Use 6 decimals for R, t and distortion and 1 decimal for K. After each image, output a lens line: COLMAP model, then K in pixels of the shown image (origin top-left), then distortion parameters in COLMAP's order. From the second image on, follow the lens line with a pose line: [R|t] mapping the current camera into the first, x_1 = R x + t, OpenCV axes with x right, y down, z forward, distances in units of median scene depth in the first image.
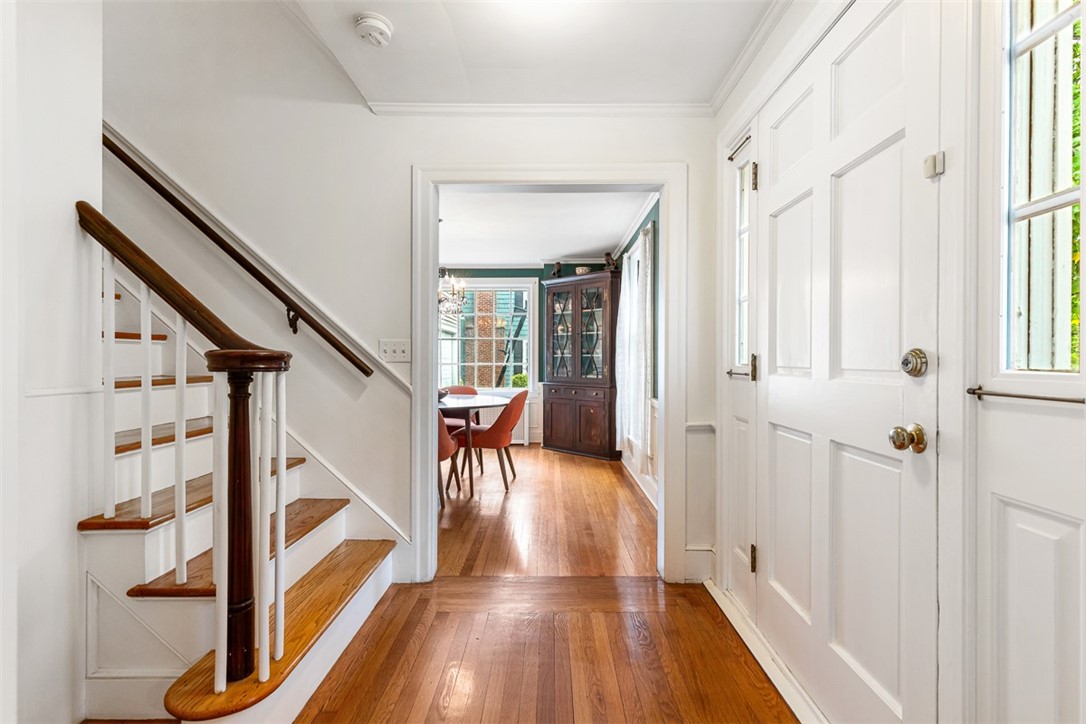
lens RADIAL K [[491.2, 0, 545.9], [0, 491.2, 358.2], [0, 0, 1]] dist [0.006853, -0.000950]
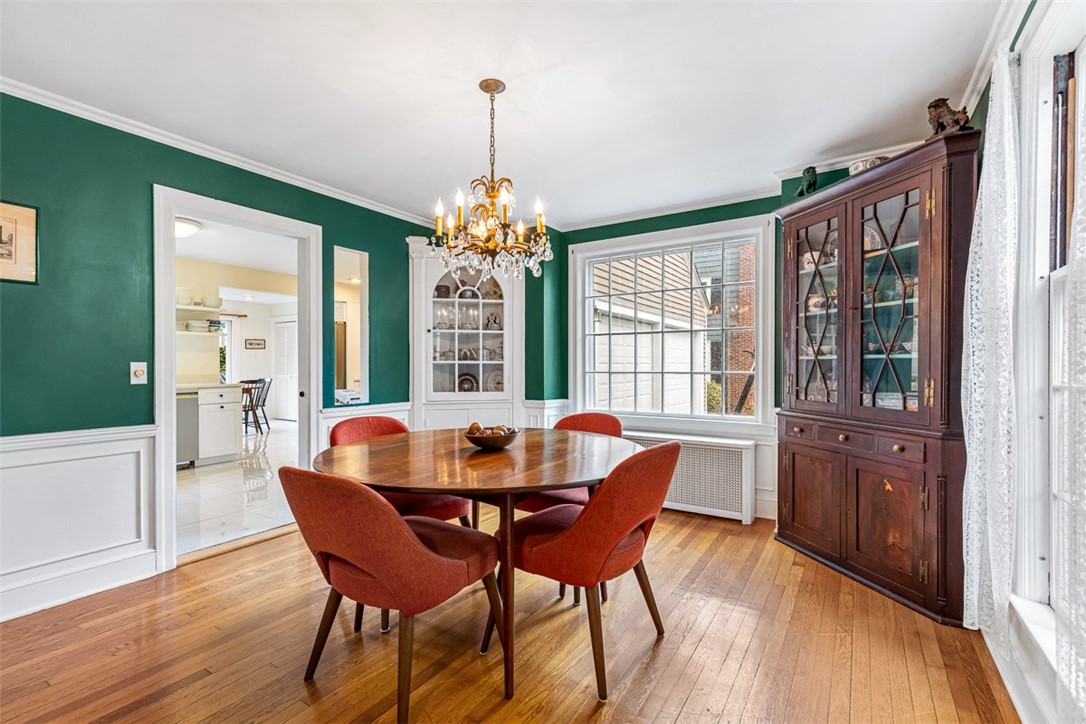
lens RADIAL K [[491.2, 0, 539.4], [0, 491.2, 366.5], [0, 0, 1]] dist [0.006853, -0.000950]
pose [[0.842191, -0.000089, -0.539179, 0.082510], [0.004493, 0.999966, 0.006853, -0.000931], [0.539160, -0.008194, 0.842163, 0.573536]]
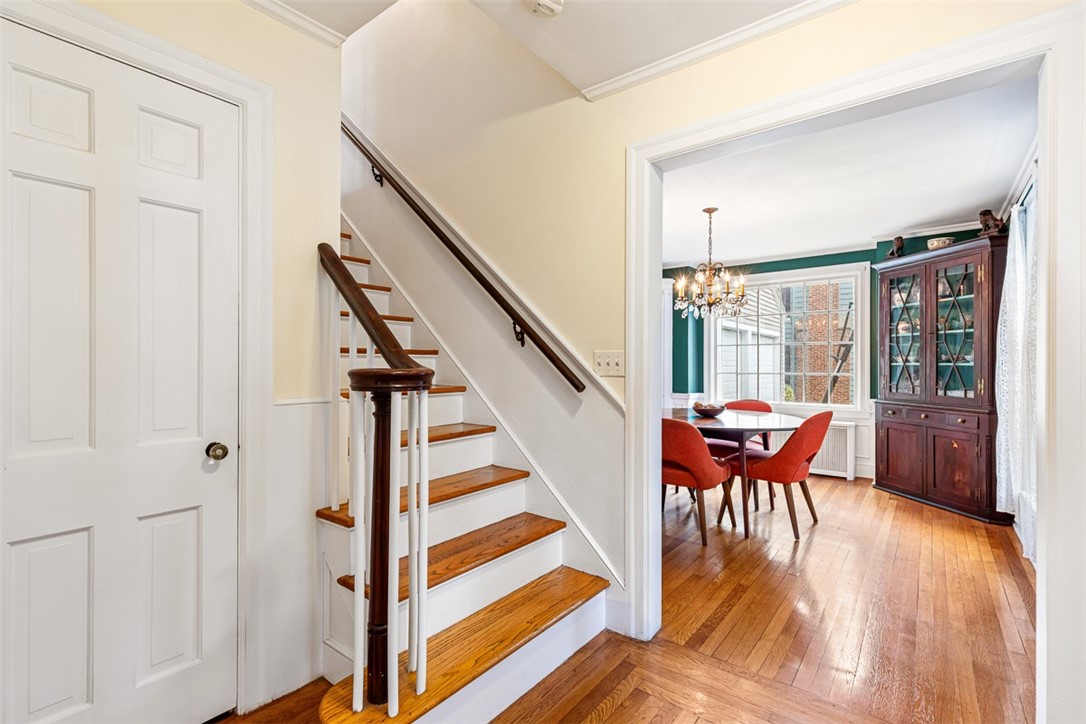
lens RADIAL K [[491.2, 0, 543.6], [0, 491.2, 361.5], [0, 0, 1]] dist [0.006853, -0.000950]
pose [[0.791469, -0.003083, -0.611201, 0.071754], [0.000475, 0.999990, -0.004430, -0.007848], [0.611209, 0.003216, 0.791463, 0.122851]]
